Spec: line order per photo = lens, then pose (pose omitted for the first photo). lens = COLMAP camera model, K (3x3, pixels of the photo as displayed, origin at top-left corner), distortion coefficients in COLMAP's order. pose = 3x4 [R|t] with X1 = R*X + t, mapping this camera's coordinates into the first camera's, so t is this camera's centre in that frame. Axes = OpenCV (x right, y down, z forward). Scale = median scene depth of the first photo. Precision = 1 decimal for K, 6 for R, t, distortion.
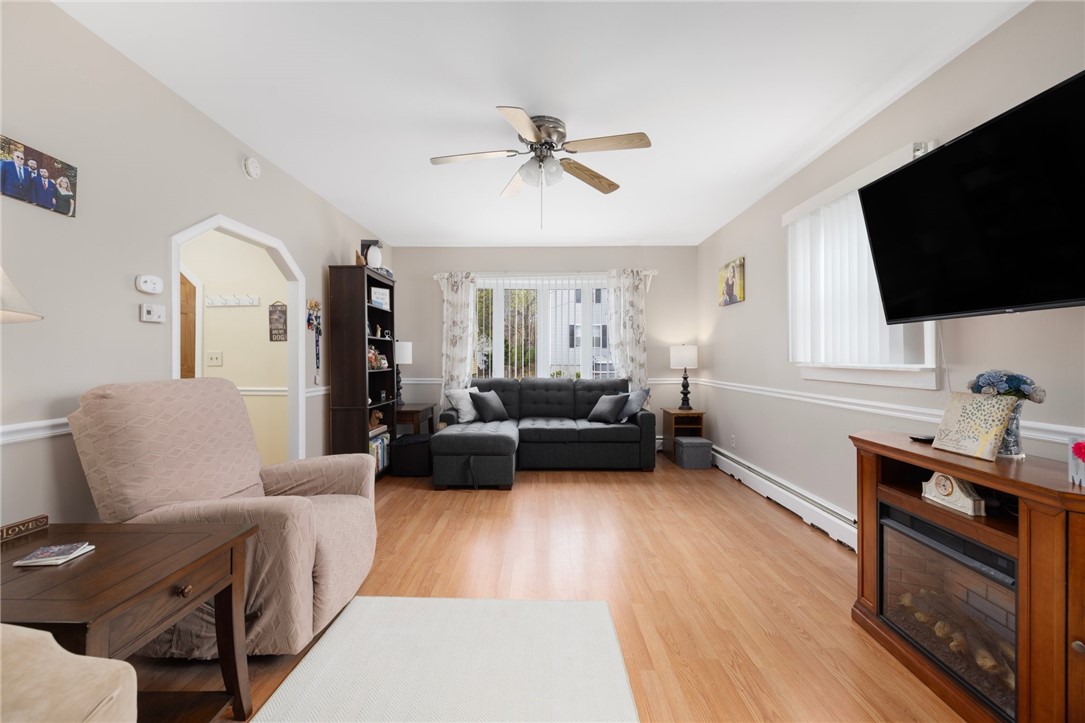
lens RADIAL K [[455.9, 0, 536.1], [0, 455.9, 356.9], [0, 0, 1]] dist [-0.004558, 0.000133]
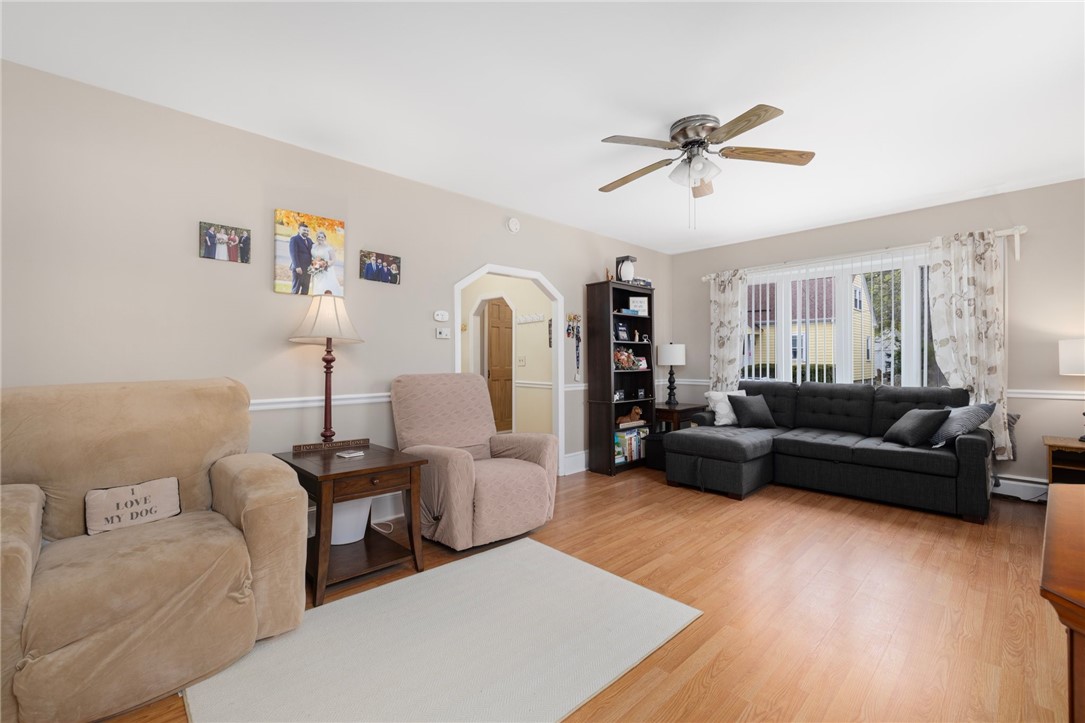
lens RADIAL K [[462.7, 0, 538.3], [0, 462.7, 358.7], [0, 0, 1]] dist [-0.000144, 0.000123]
pose [[0.700753, -0.004144, -0.713392, 0.332214], [0.004303, 0.999989, -0.001582, 0.000440], [0.713391, -0.001961, 0.700764, 0.036824]]
